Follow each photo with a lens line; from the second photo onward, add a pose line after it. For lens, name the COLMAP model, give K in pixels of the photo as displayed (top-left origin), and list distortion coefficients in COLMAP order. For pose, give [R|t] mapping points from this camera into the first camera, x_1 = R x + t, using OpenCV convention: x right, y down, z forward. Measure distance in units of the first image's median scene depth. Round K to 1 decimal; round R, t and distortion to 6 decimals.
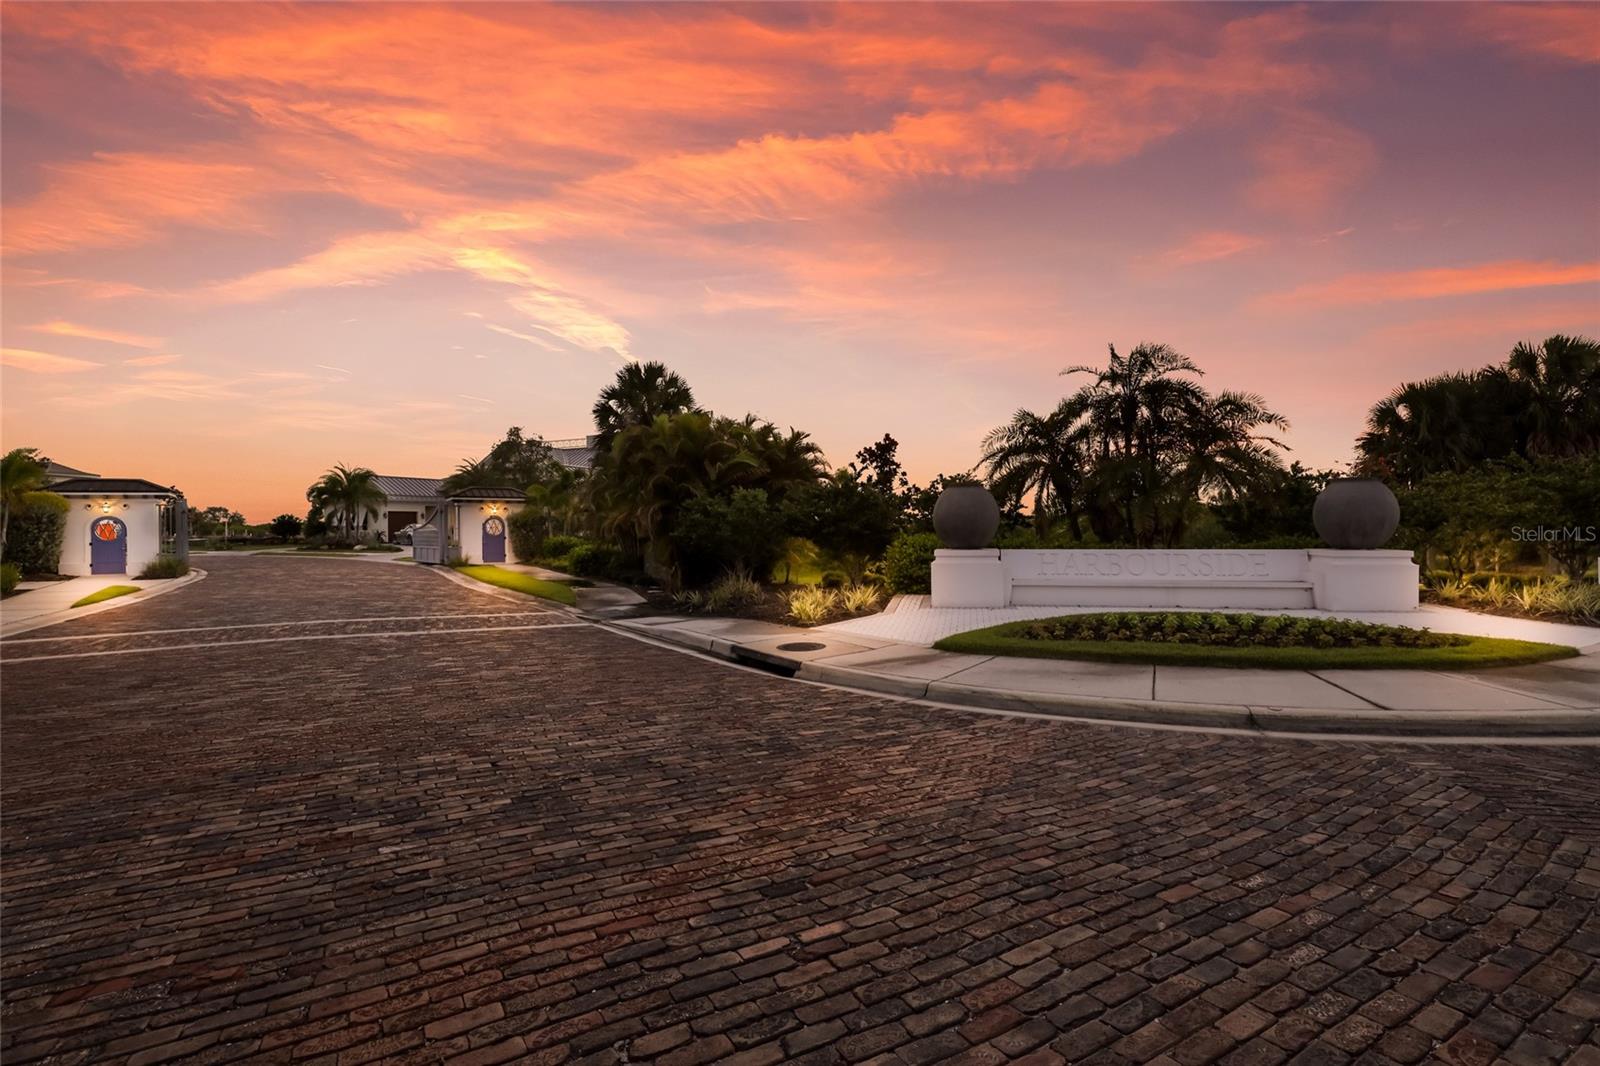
lens RADIAL K [[769.7, 0, 800.0], [0, 769.7, 533.0], [0, 0, 1]] dist [0.000148, 0.001164]
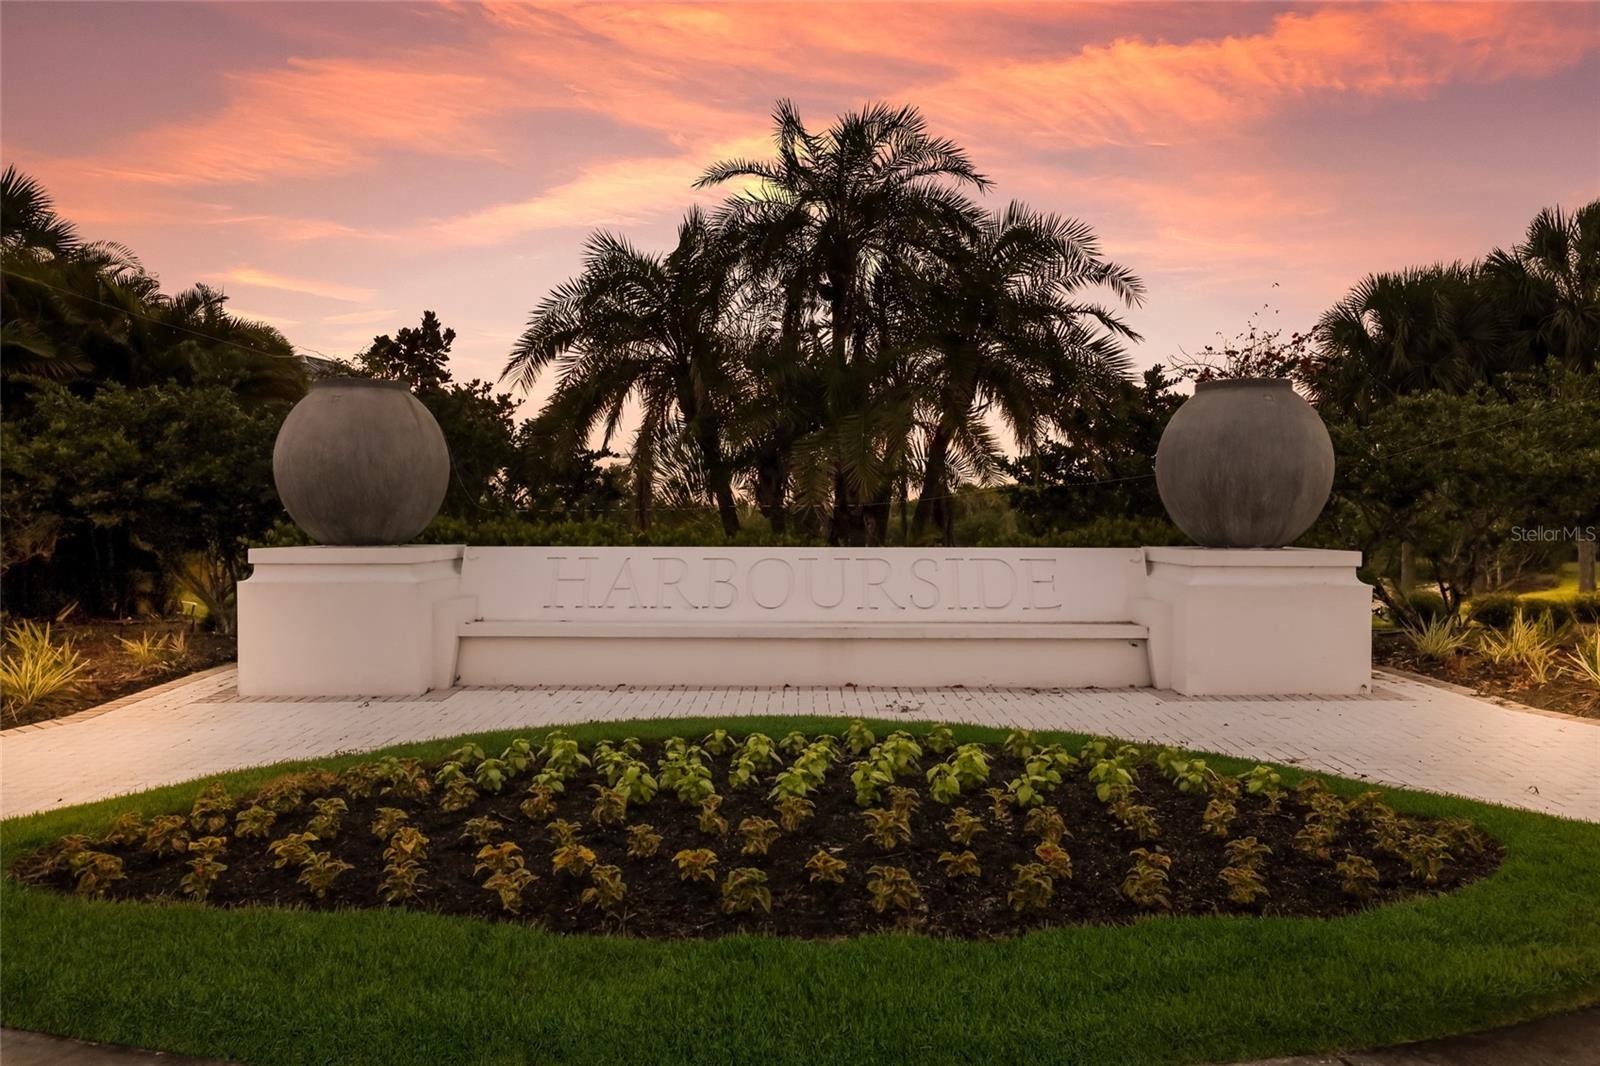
lens RADIAL K [[1088.6, 0, 800.0], [0, 1088.6, 533.0], [0, 0, 1]] dist [0.032890, -0.000633]
pose [[0.984239, 0.004018, 0.176797, 0.222378], [-0.005571, 0.999950, 0.008287, 0.005482], [-0.176754, -0.009141, 0.984213, 0.265134]]
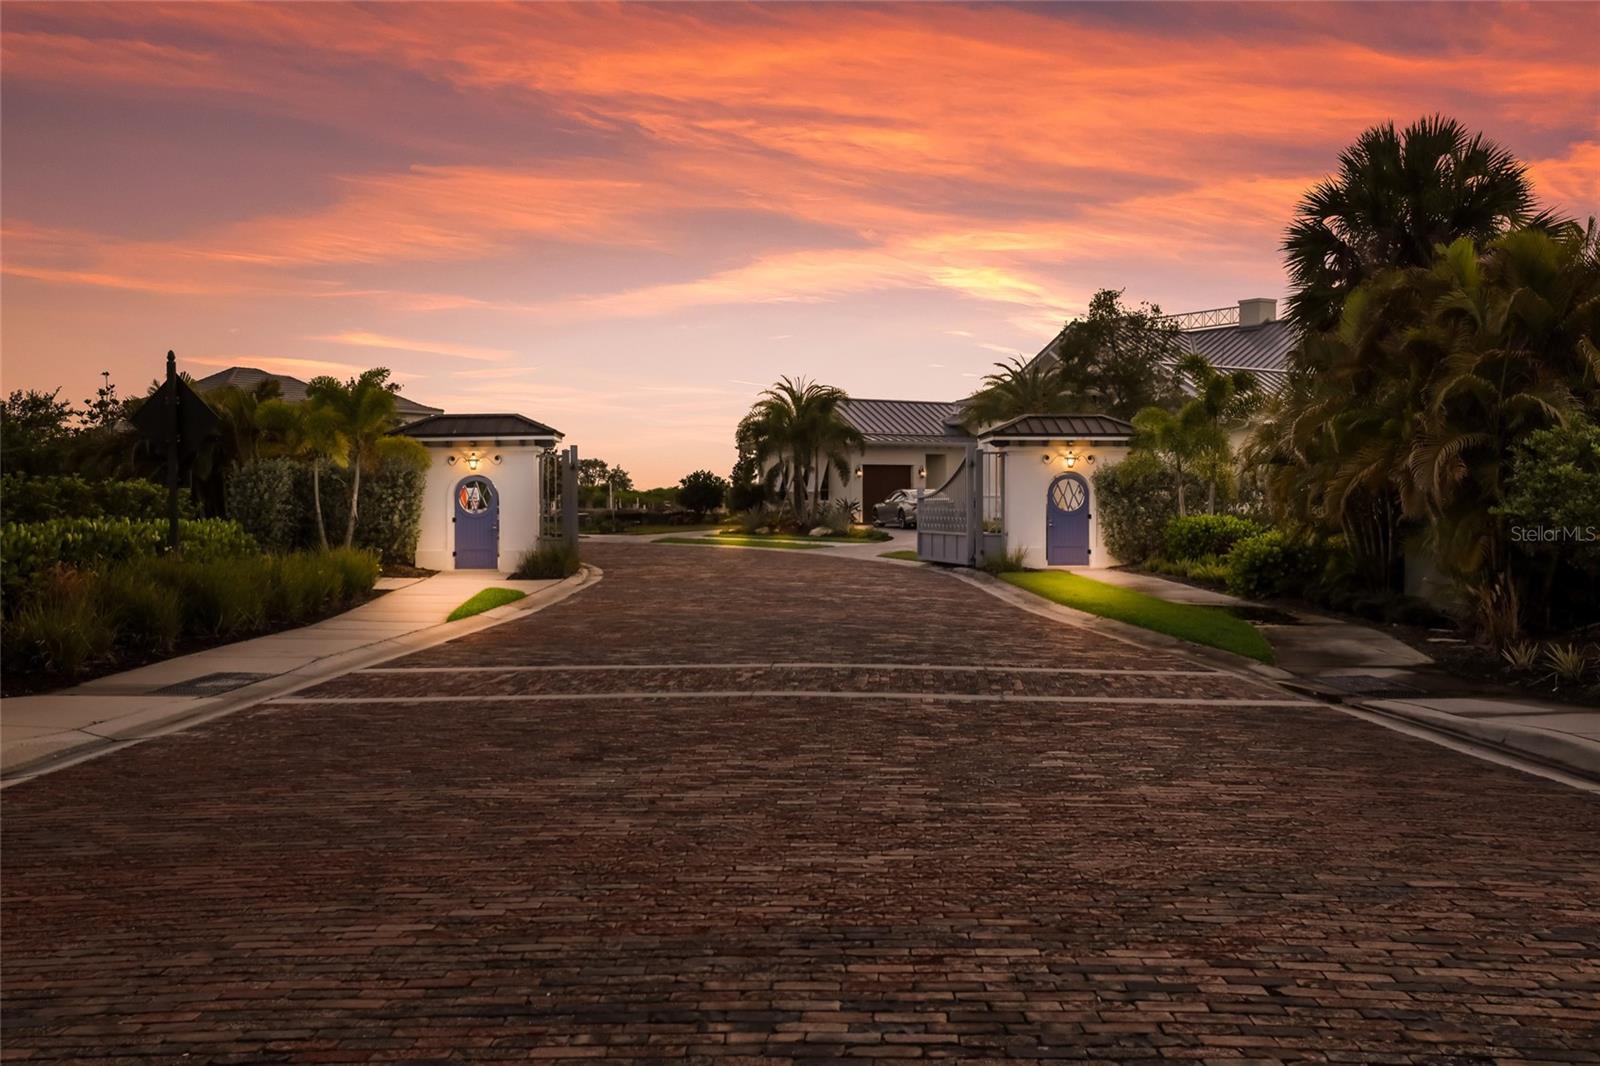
lens RADIAL K [[1627.9, 0, 800.0], [0, 1627.9, 533.0], [0, 0, 1]] dist [0.069688, 0.014533]
pose [[0.865506, 0.014555, -0.500687, -0.036949], [-0.006901, 0.999829, 0.017136, 0.000824], [0.500851, -0.011376, 0.865459, -0.005071]]
